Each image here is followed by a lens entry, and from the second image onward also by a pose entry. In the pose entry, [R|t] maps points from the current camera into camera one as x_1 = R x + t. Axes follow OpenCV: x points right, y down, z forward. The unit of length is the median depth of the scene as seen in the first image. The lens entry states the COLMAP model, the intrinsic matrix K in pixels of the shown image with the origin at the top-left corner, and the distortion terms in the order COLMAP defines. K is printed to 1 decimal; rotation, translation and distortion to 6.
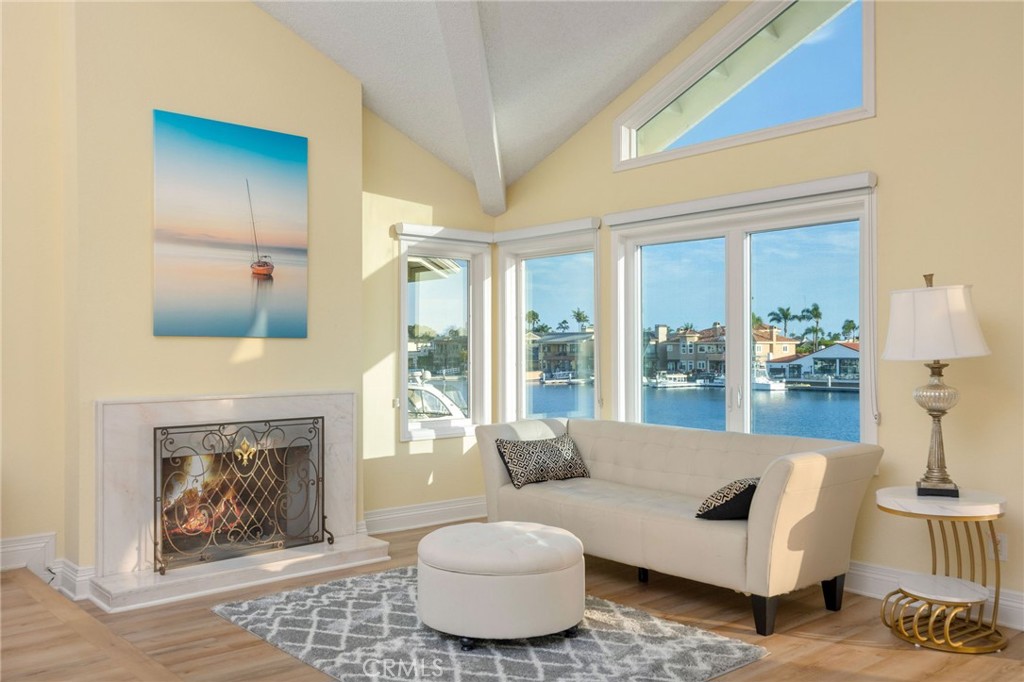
lens RADIAL K [[897.3, 0, 512.2], [0, 897.3, 346.2], [0, 0, 1]] dist [0.056242, -0.001113]
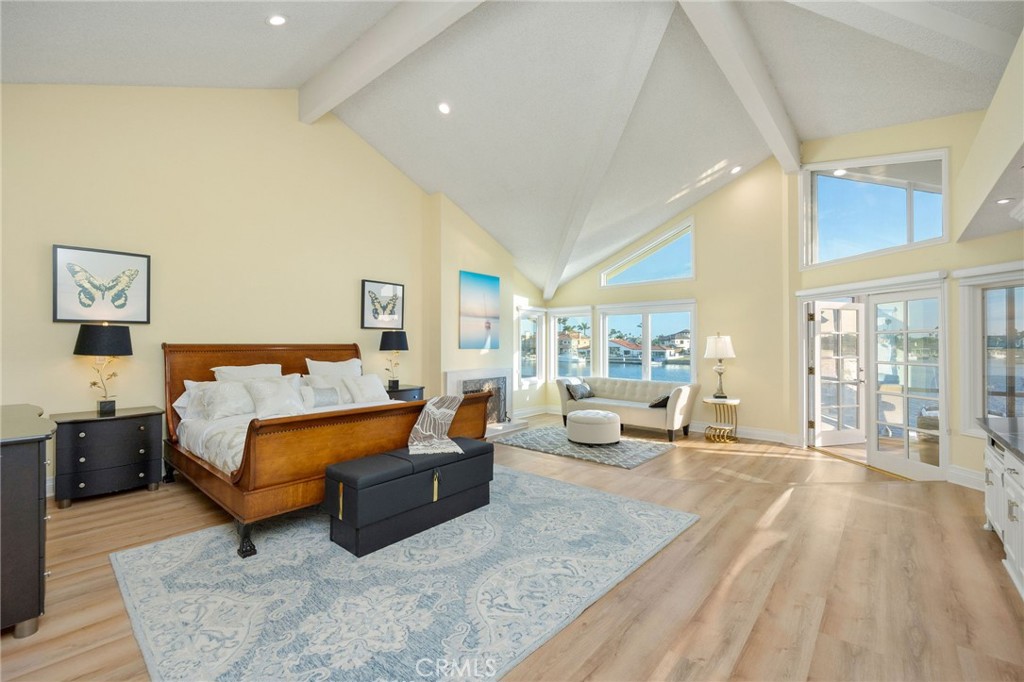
lens RADIAL K [[447.2, 0, 511.5], [0, 447.2, 336.7], [0, 0, 1]] dist [-0.008493, 0.000635]
pose [[0.989790, 0.003713, 0.142487, -0.401895], [-0.002498, 0.999959, -0.008704, -0.035641], [-0.142513, 0.008259, 0.989758, -0.395259]]
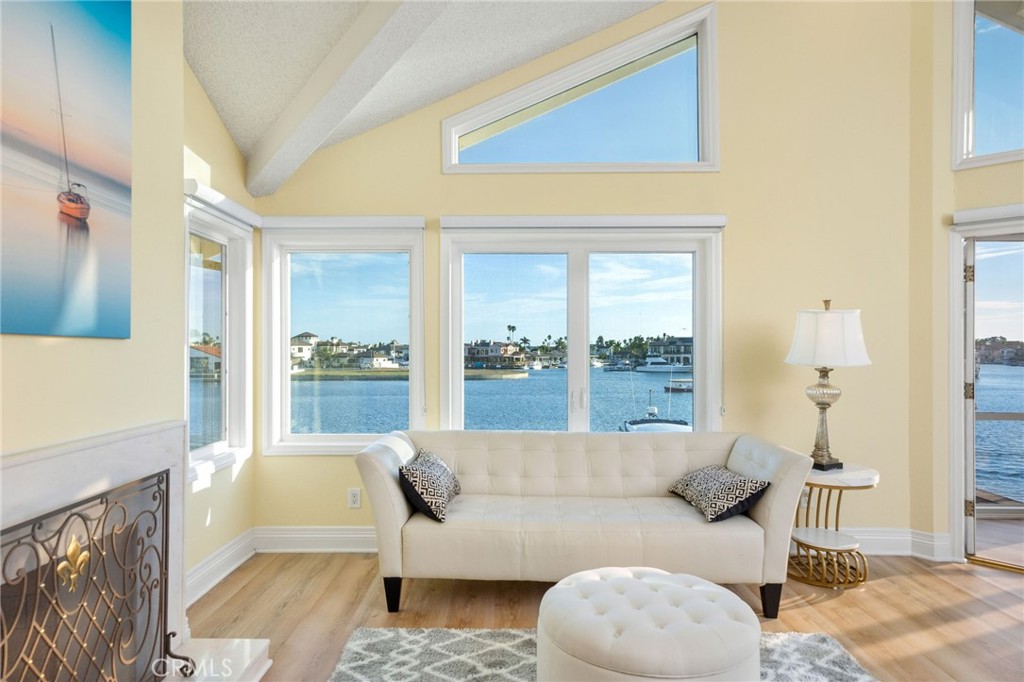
lens RADIAL K [[615.4, 0, 512.7], [0, 615.4, 348.9], [0, 0, 1]] dist [0.008825, 0.000089]
pose [[0.660388, 0.005199, 0.750907, -0.378457], [-0.005941, 0.999981, -0.001699, -0.003585], [-0.750901, -0.003339, 0.660406, 0.566494]]
